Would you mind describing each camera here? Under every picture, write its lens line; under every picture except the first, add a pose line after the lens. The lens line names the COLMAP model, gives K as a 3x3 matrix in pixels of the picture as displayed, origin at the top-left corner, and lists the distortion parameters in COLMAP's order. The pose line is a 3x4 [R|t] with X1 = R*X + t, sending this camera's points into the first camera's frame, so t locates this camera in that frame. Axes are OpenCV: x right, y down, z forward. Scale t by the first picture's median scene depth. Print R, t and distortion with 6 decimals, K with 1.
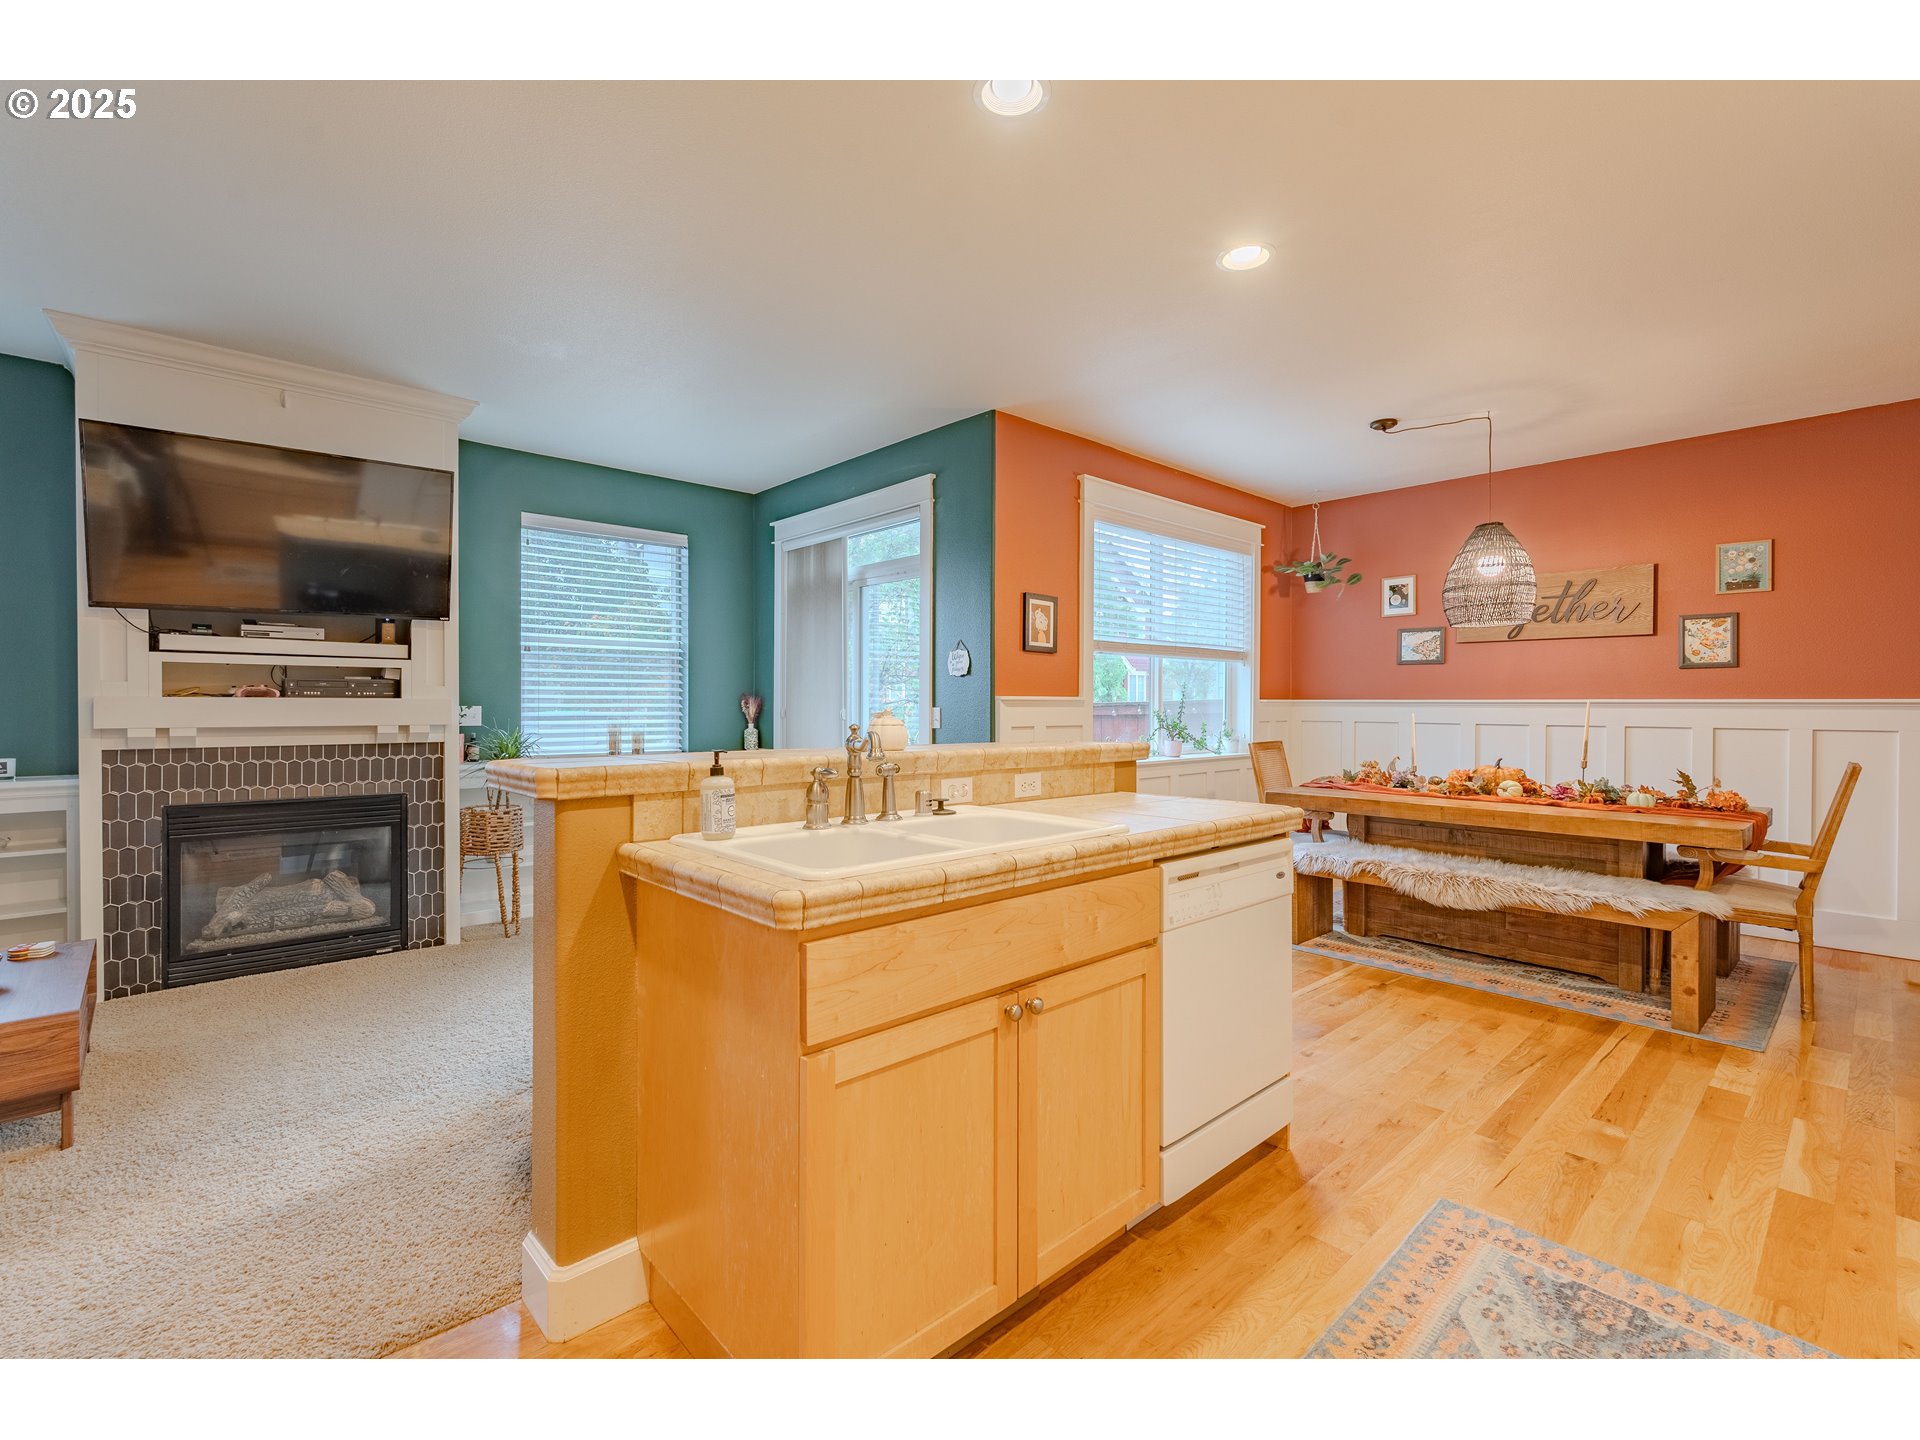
lens RADIAL K [[846.8, 0, 971.5], [0, 846.8, 709.1], [0, 0, 1]] dist [-0.000260, -0.000229]
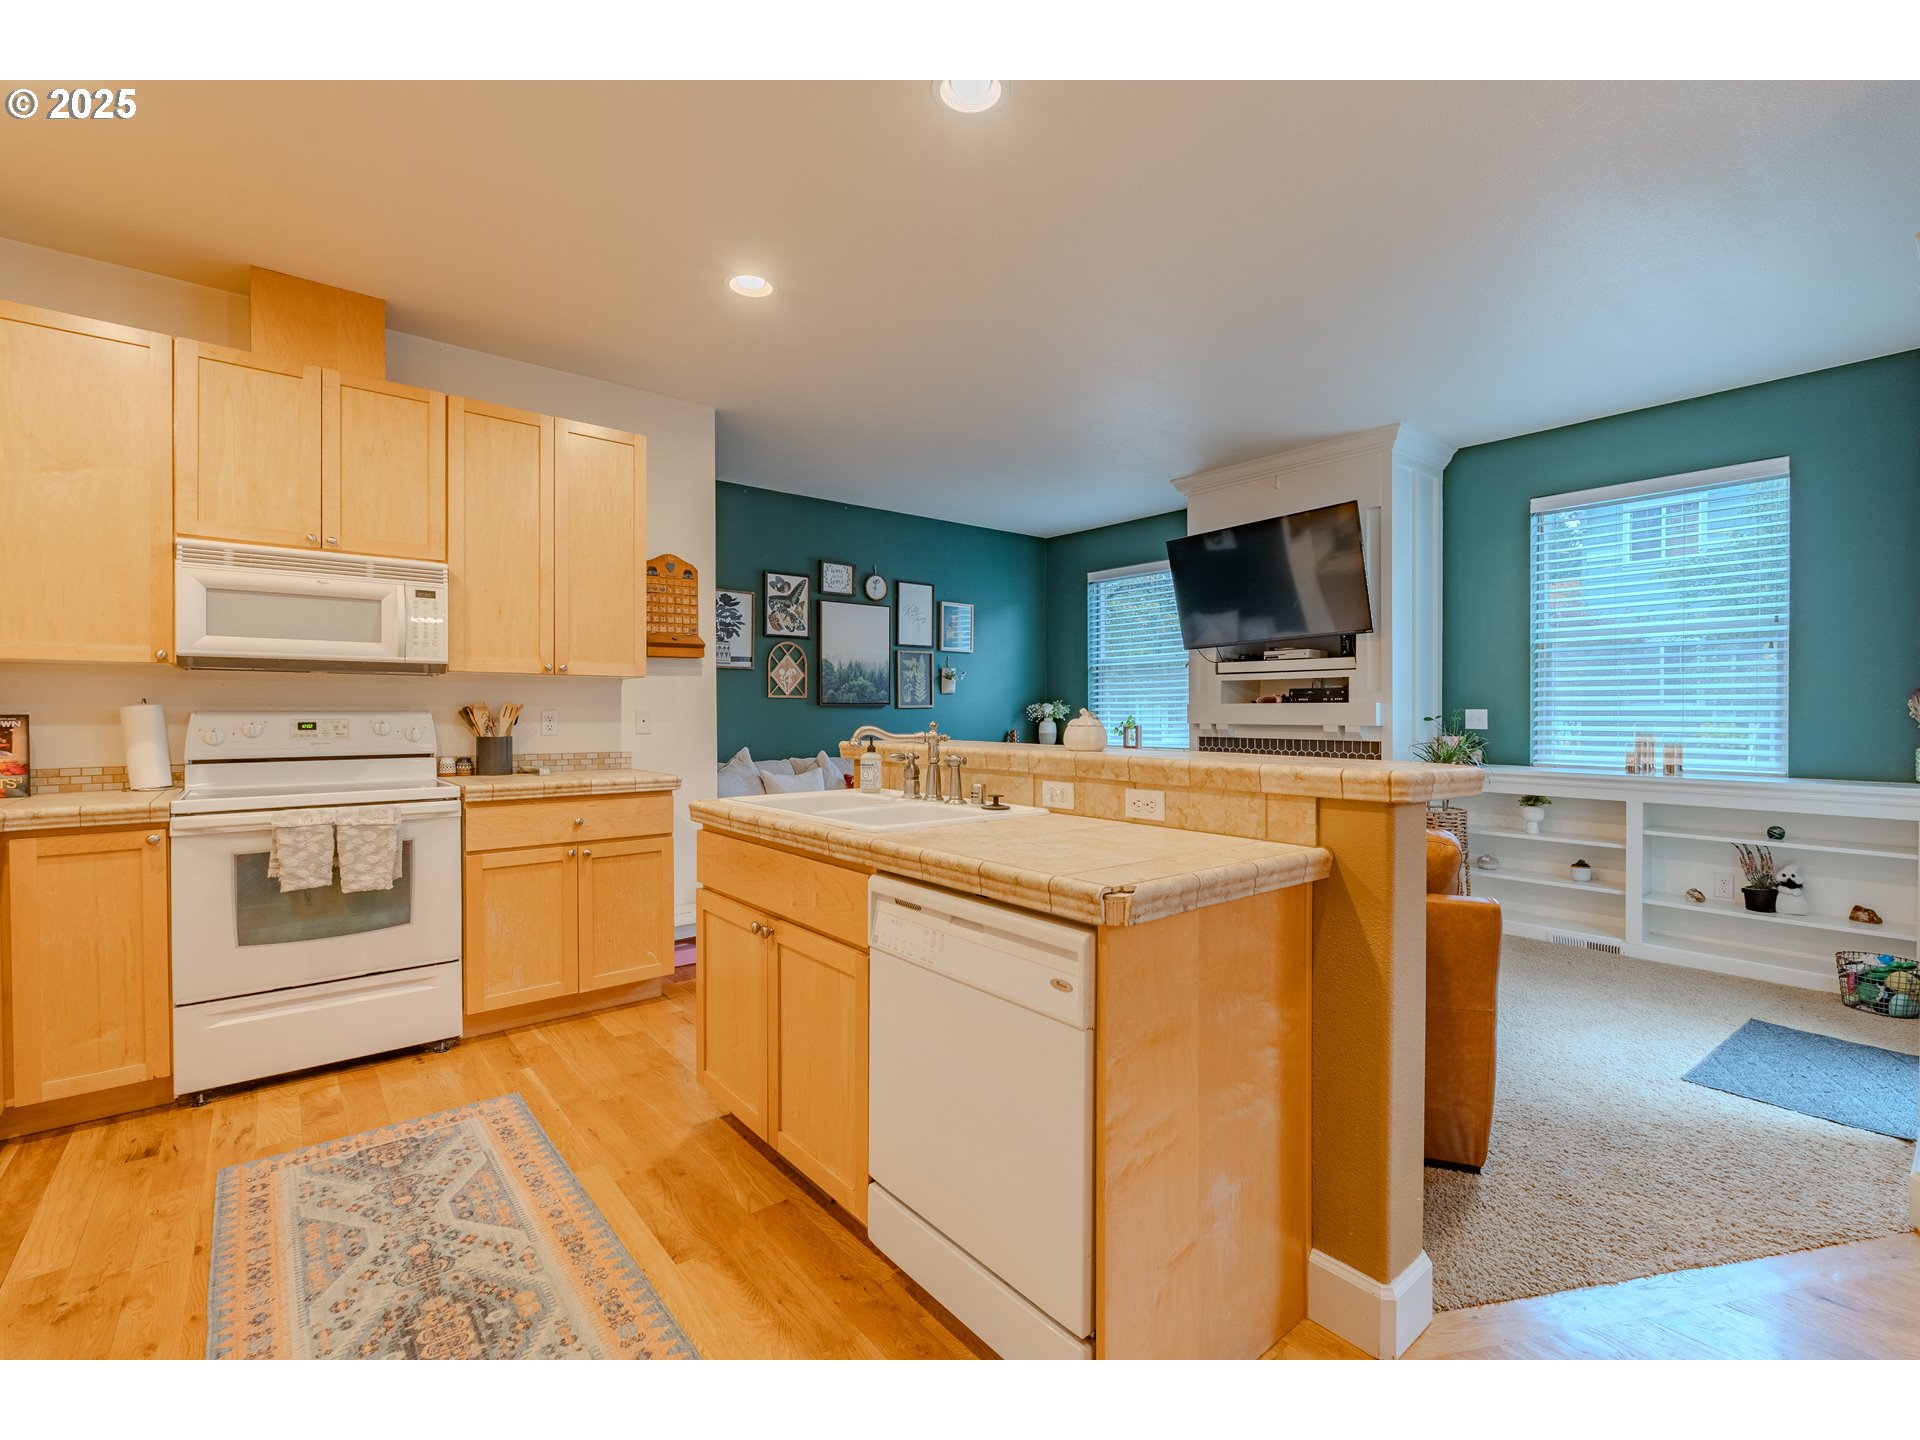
lens RADIAL K [[876.8, 0, 982.7], [0, 876.8, 724.7], [0, 0, 1]] dist [-0.001373, 0.000016]
pose [[-0.058987, 0.014415, -0.998155, 0.601267], [-0.003780, 0.999885, 0.014663, 0.001977], [0.998252, 0.004638, -0.058926, 0.600576]]
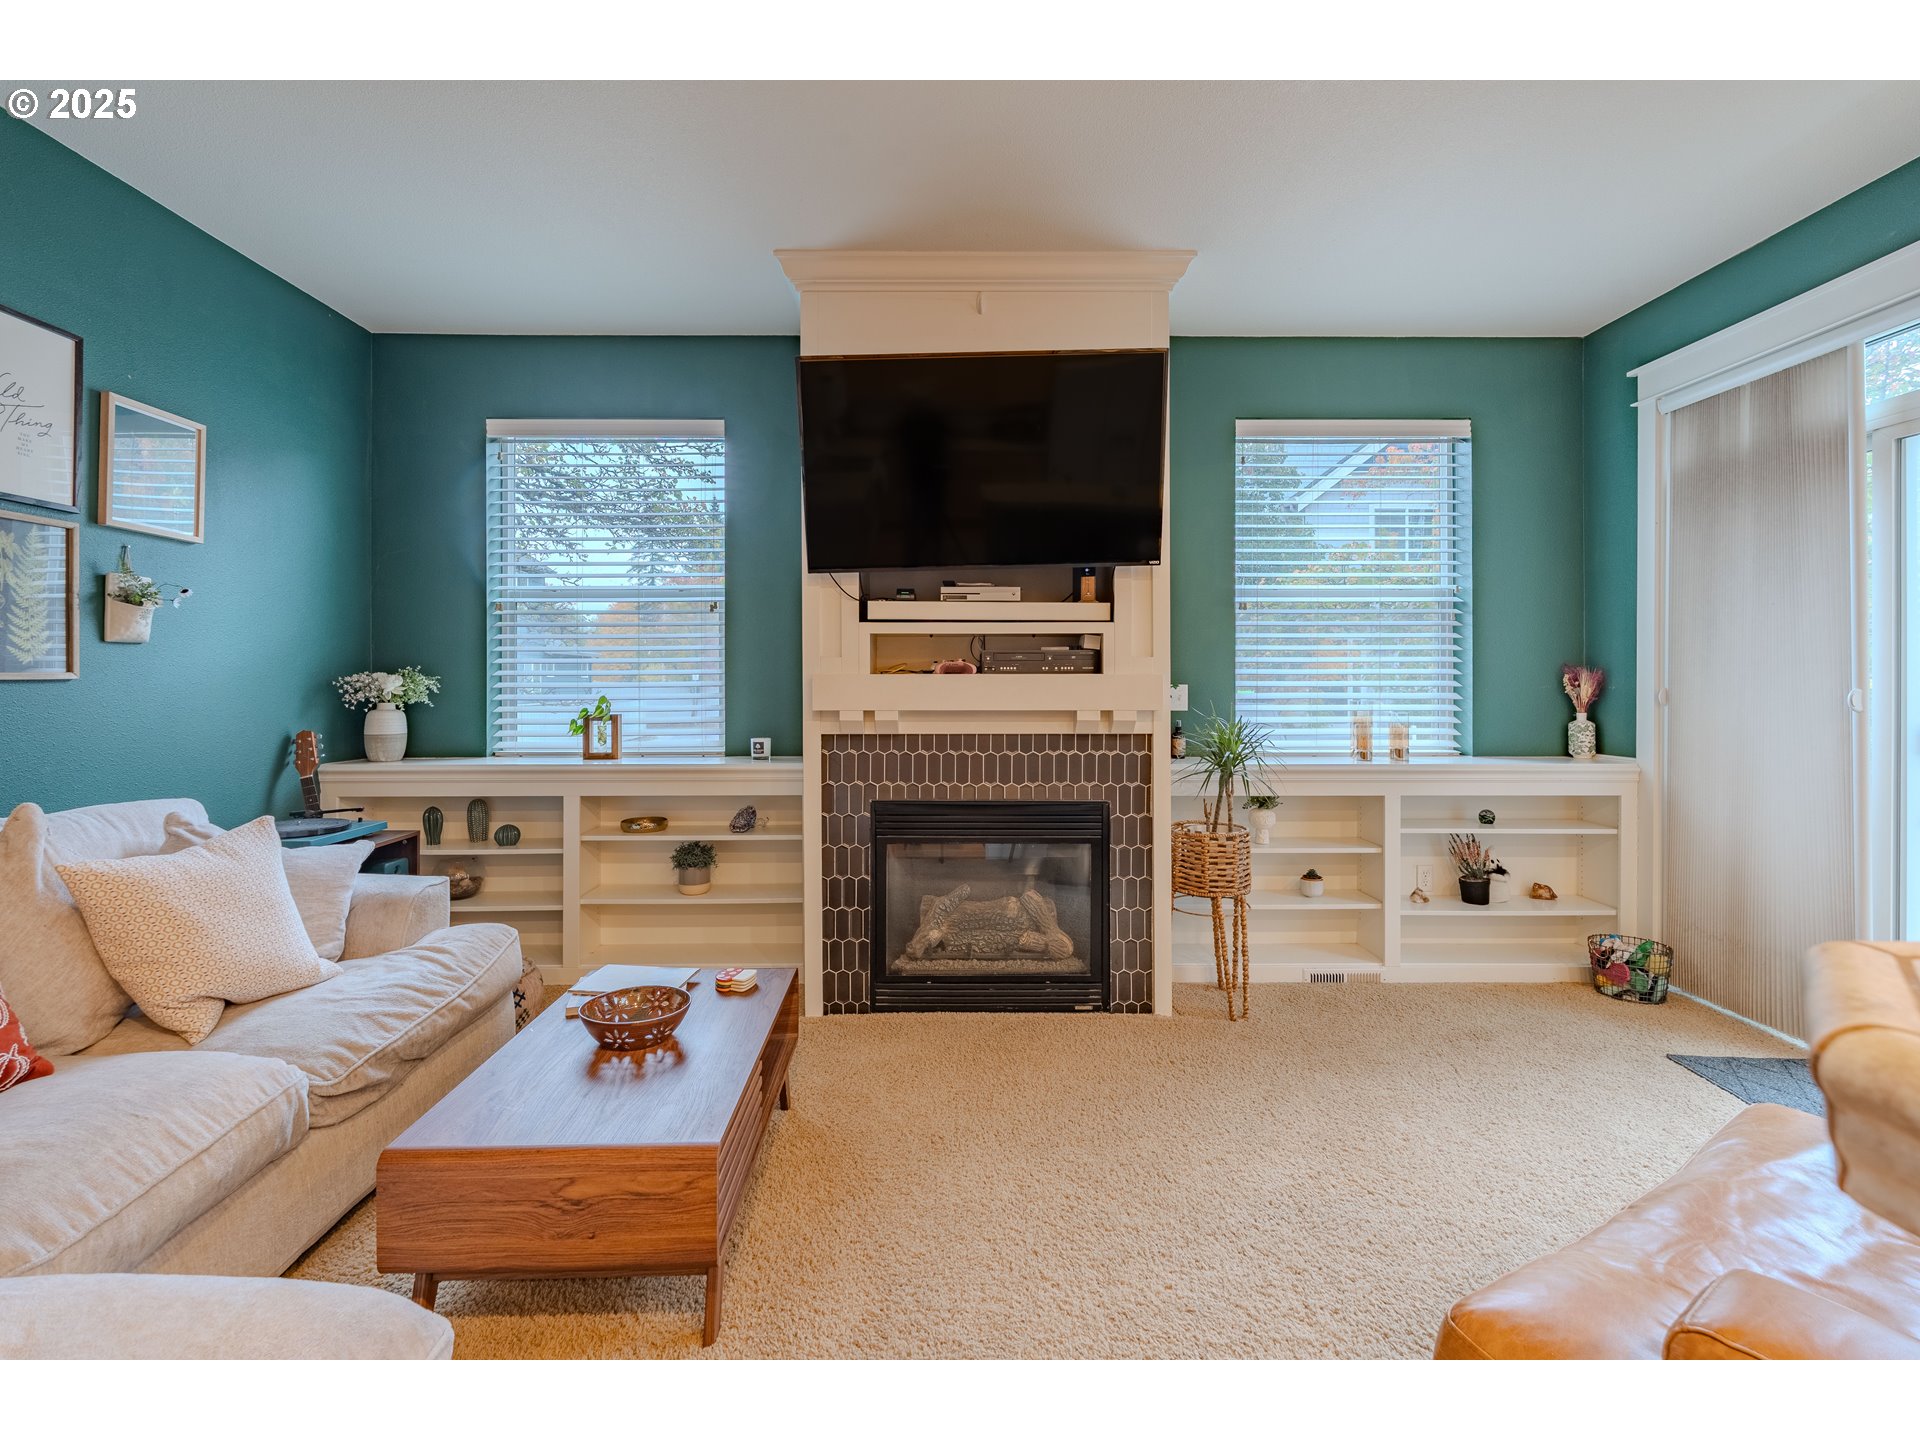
lens RADIAL K [[850.6, 0, 936.7], [0, 850.6, 683.6], [0, 0, 1]] dist [-0.002231, -0.000199]
pose [[0.728487, -0.004043, -0.685048, -0.283264], [-0.000780, 0.999977, -0.006731, 0.000946], [0.685059, 0.005438, 0.728467, 0.375811]]
